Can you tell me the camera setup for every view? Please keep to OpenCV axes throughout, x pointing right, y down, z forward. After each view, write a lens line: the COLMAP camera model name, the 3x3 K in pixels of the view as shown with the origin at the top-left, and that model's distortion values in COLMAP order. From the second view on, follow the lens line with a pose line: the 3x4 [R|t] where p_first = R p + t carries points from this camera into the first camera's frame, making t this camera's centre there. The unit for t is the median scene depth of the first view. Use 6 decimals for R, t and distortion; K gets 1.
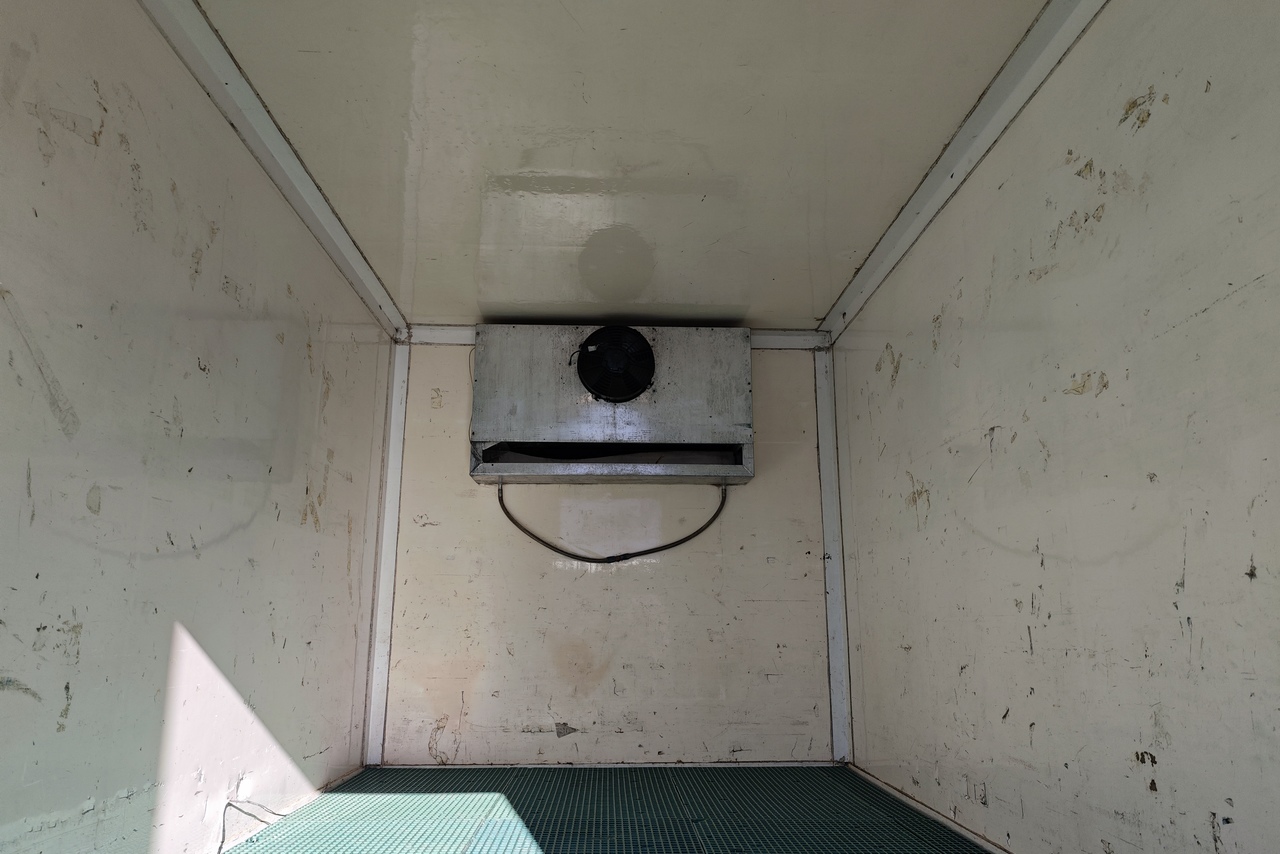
lens RADIAL K [[893.1, 0, 636.0], [0, 893.1, 414.8], [0, 0, 1]] dist [0.002182, -0.004707]
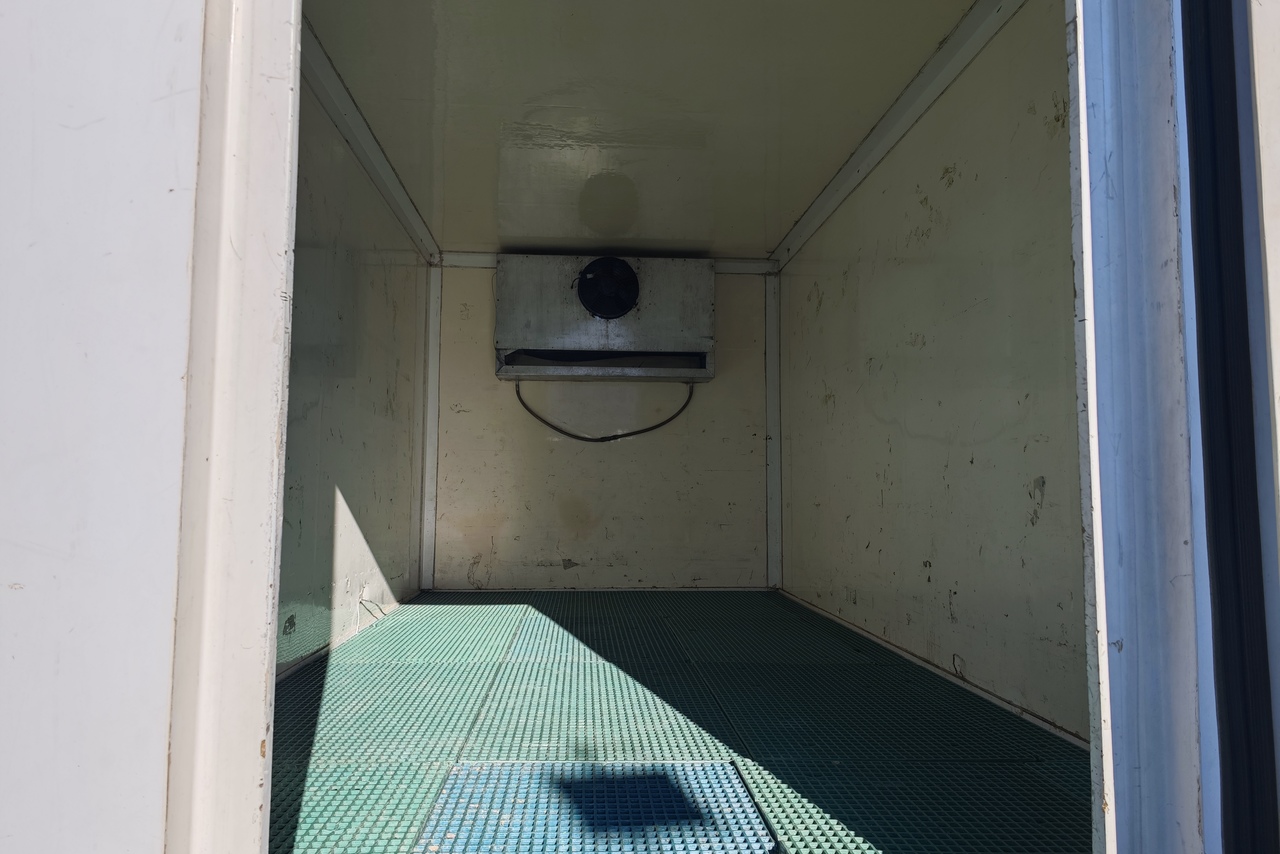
lens RADIAL K [[893.1, 0, 636.0], [0, 893.1, 414.8], [0, 0, 1]] dist [0.002182, -0.004707]
pose [[0.999547, 0.006343, 0.029423, -0.019729], [-0.010616, 0.989016, 0.147425, -0.066690], [-0.028165, -0.147671, 0.988636, -0.288374]]
